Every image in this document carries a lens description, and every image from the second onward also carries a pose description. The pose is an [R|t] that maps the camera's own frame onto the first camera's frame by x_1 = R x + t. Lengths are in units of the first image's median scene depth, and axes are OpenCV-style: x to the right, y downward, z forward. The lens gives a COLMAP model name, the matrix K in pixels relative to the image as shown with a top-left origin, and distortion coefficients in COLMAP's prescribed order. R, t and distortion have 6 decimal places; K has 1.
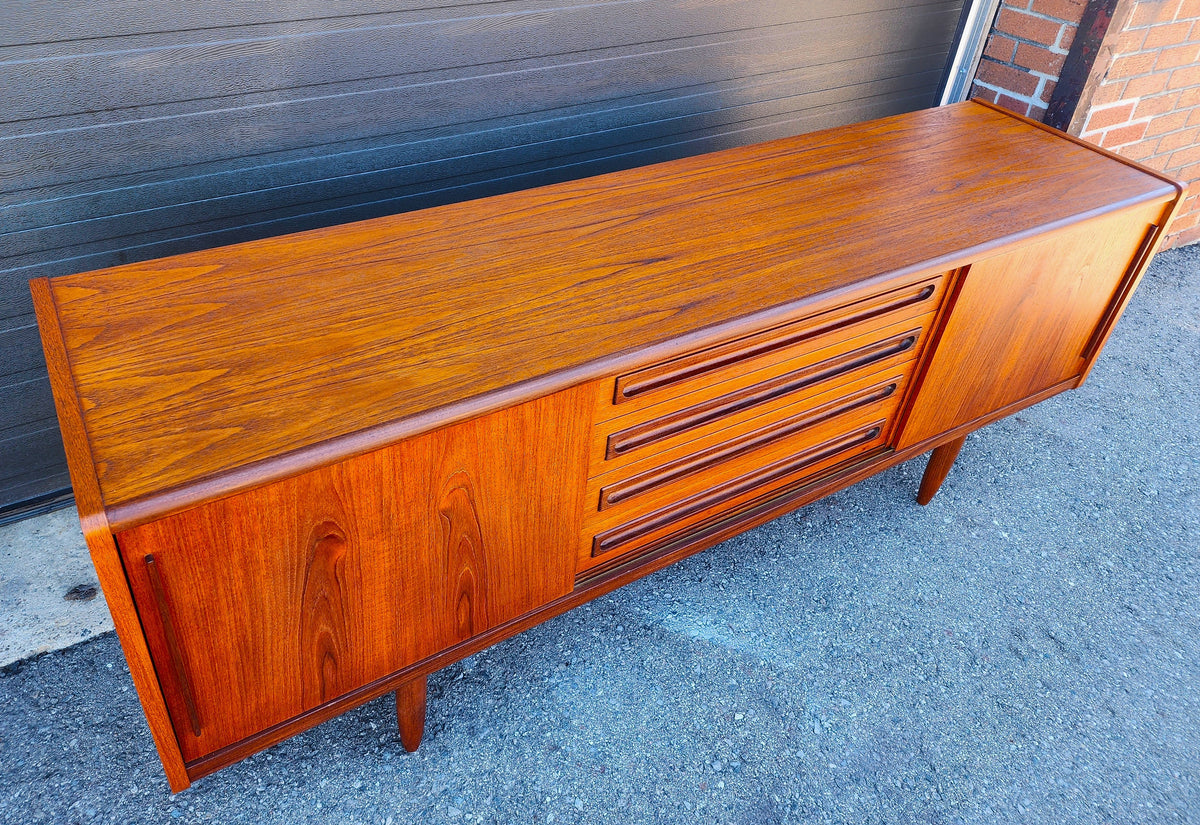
lens RADIAL K [[892.8, 0, 555.2], [0, 892.8, 346.4], [0, 0, 1]] dist [0.048839, -0.036582]
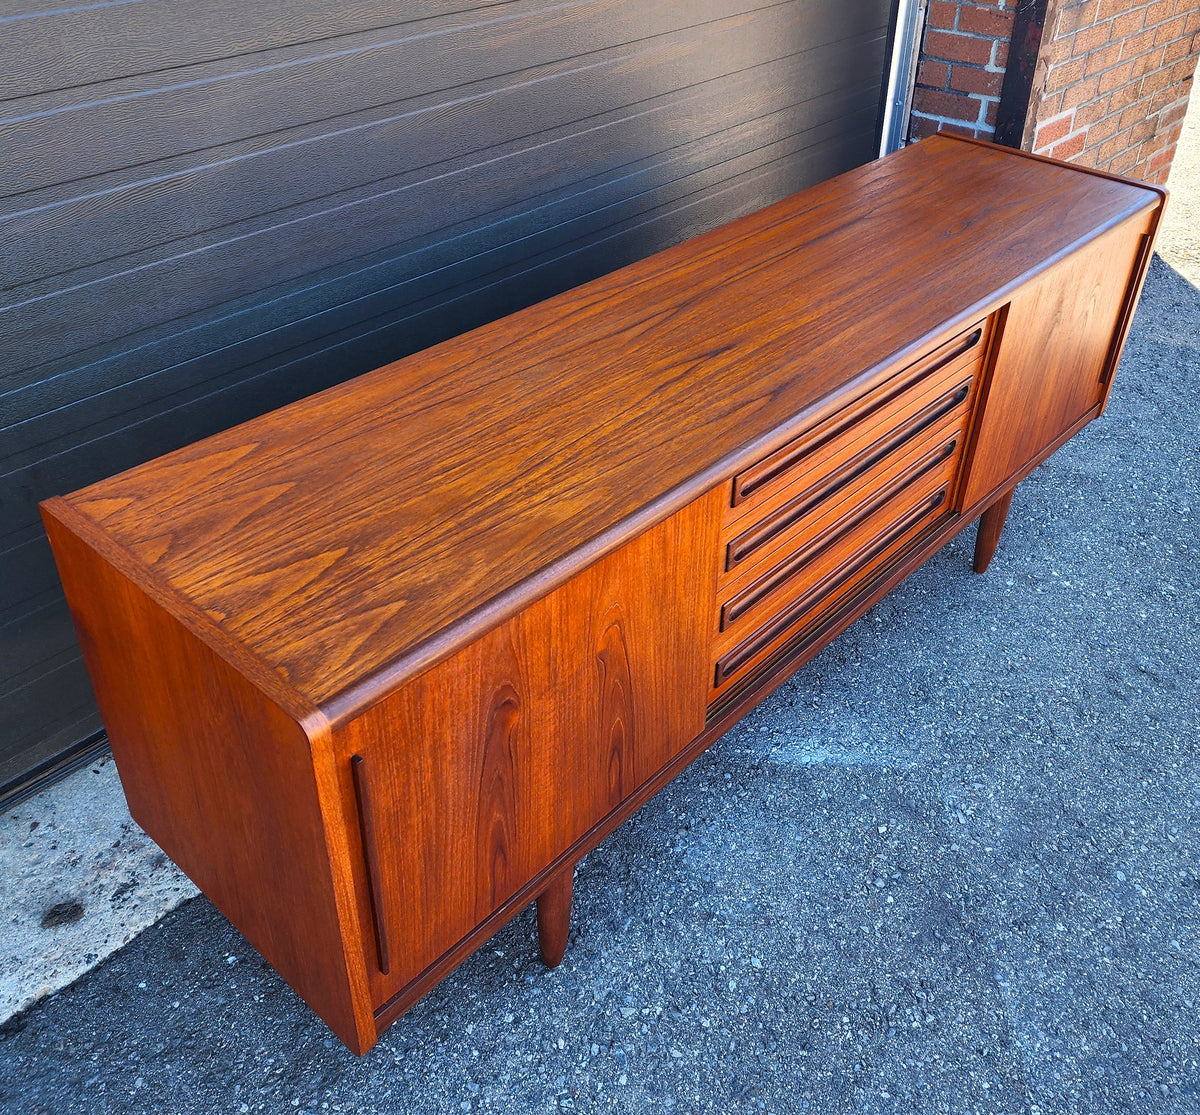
lens RADIAL K [[1193.5, 0, 651.2], [0, 1193.5, 473.8], [0, 0, 1]] dist [0.048409, 0.000000]
pose [[0.949862, -0.199398, 0.240836, -0.241976], [0.205614, 0.978633, -0.000696, 0.011797], [-0.235551, 0.050181, 0.970566, -0.144957]]
